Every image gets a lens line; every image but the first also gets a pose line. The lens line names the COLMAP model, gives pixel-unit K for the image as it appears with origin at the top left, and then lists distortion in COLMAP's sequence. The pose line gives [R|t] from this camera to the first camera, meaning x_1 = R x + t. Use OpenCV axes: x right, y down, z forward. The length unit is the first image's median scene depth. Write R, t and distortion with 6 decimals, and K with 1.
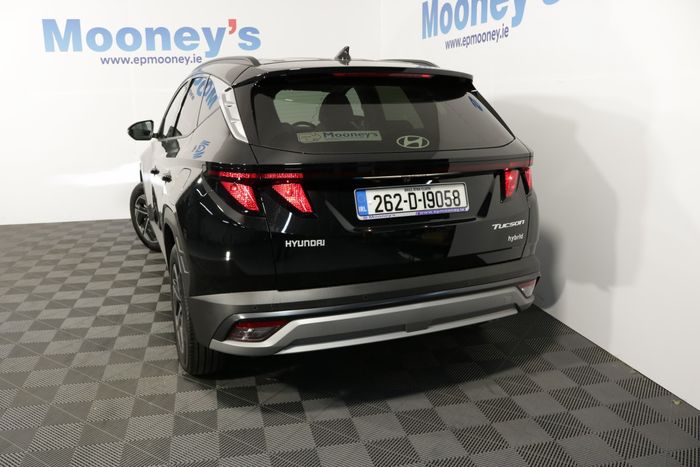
lens RADIAL K [[575.8, 0, 347.4], [0, 575.8, 233.8], [0, 0, 1]] dist [-0.165488, 0.126092]
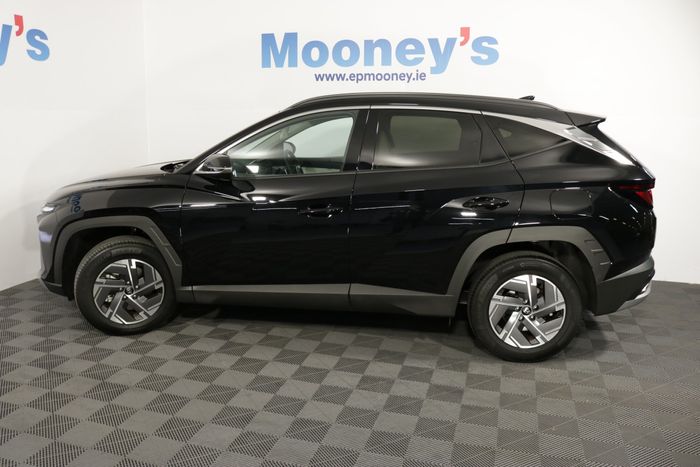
lens RADIAL K [[575.8, 0, 347.4], [0, 575.8, 233.8], [0, 0, 1]] dist [-0.165488, 0.126092]
pose [[0.489587, -0.165516, 0.856101, -0.927387], [0.186730, 0.978943, 0.082479, -0.122899], [-0.851726, 0.119479, 0.510184, 0.449391]]
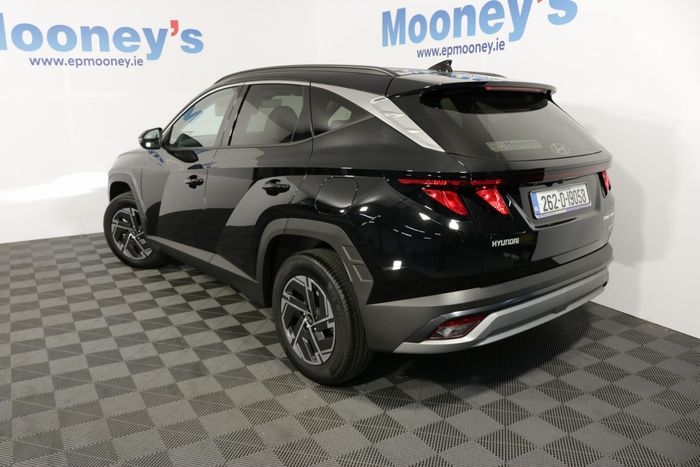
lens RADIAL K [[575.8, 0, 347.4], [0, 575.8, 233.8], [0, 0, 1]] dist [-0.165488, 0.126092]
pose [[0.953273, -0.067302, 0.294519, -0.327559], [0.067533, 0.997673, 0.009397, -0.014622], [-0.294466, 0.010932, 0.955599, 0.020102]]
